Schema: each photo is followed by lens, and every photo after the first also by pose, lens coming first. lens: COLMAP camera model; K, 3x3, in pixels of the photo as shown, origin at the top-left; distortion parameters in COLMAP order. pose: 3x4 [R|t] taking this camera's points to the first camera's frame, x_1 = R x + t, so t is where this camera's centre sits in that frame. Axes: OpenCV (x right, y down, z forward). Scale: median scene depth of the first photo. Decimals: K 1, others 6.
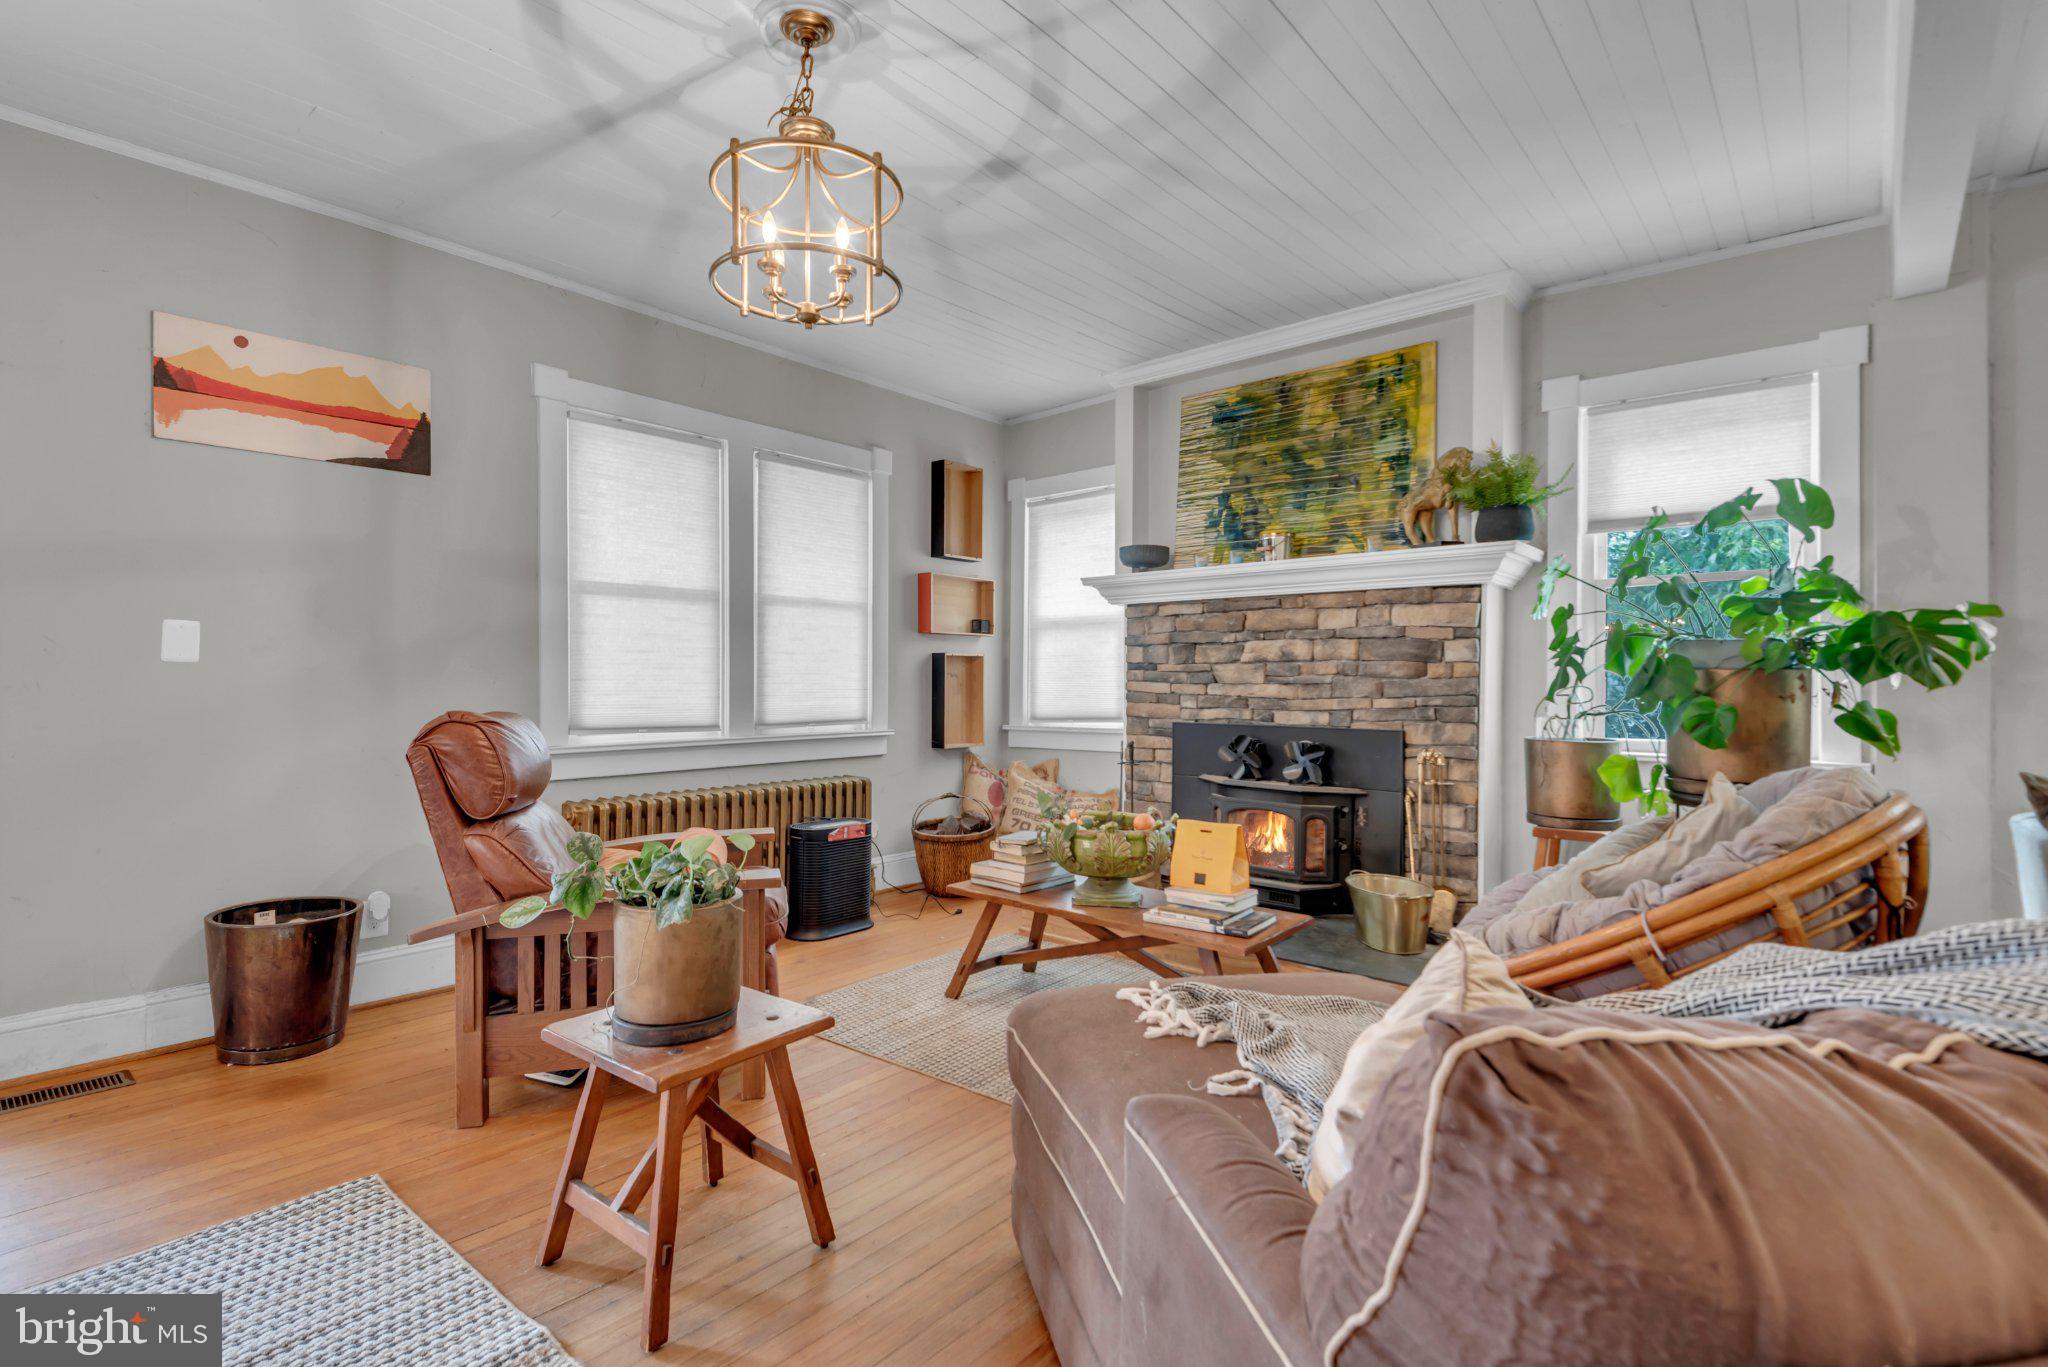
lens RADIAL K [[964.9, 0, 1012.4], [0, 964.9, 683.3], [0, 0, 1]] dist [0.016108, -0.001199]
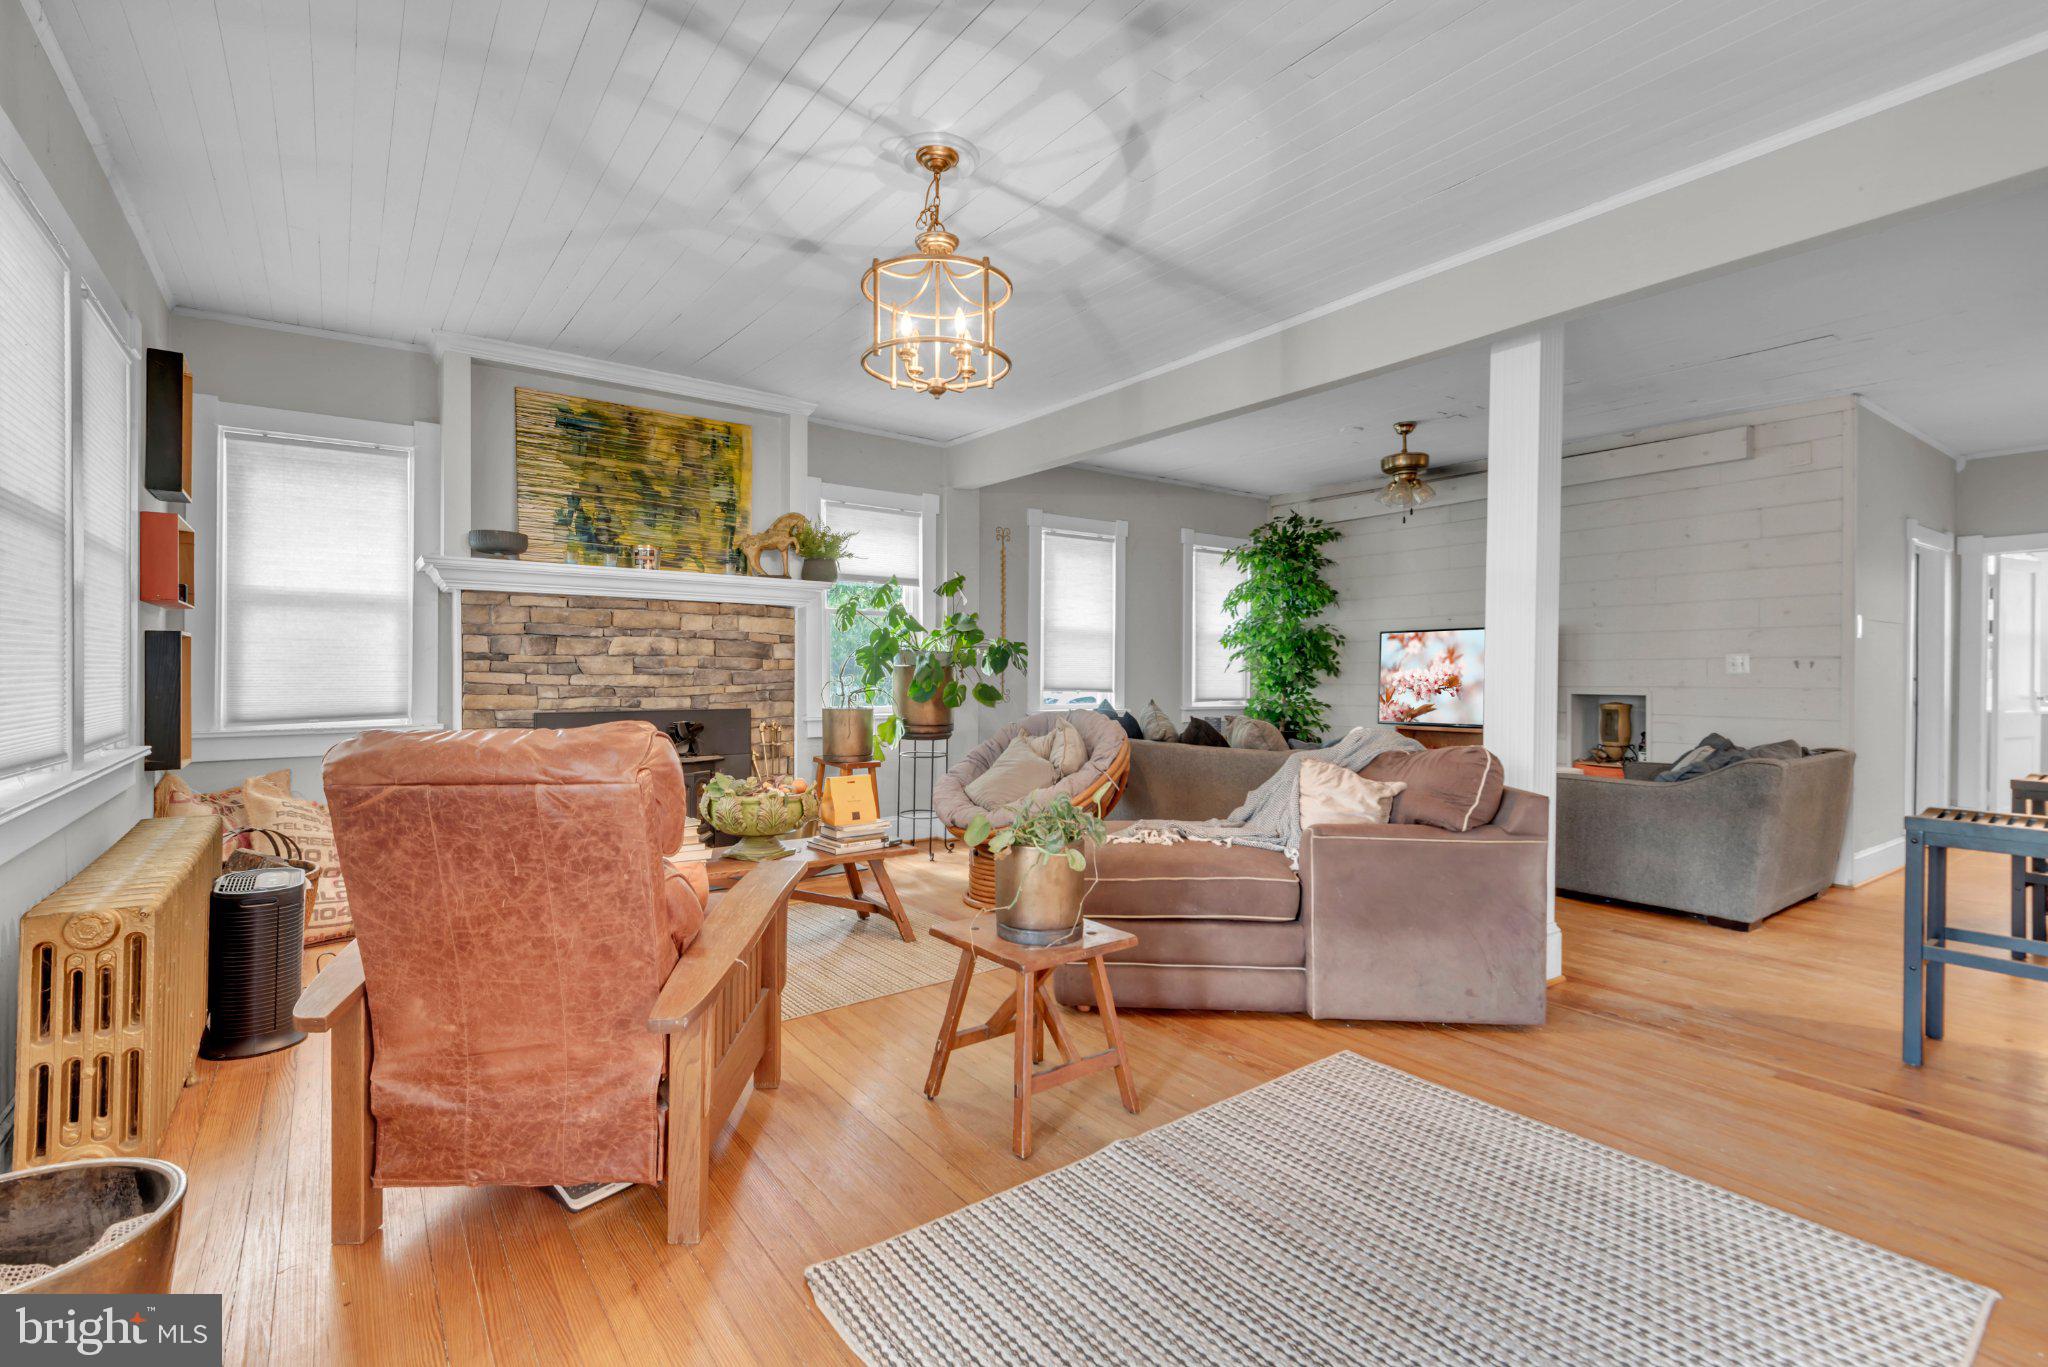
lens RADIAL K [[917.5, 0, 987.3], [0, 917.5, 675.9], [0, 0, 1]] dist [0.003866, -0.002119]
pose [[0.232303, -0.005985, 0.972625, -0.704510], [-0.002463, 0.999974, 0.006742, -0.006241], [-0.972640, -0.003962, 0.232282, 0.341082]]
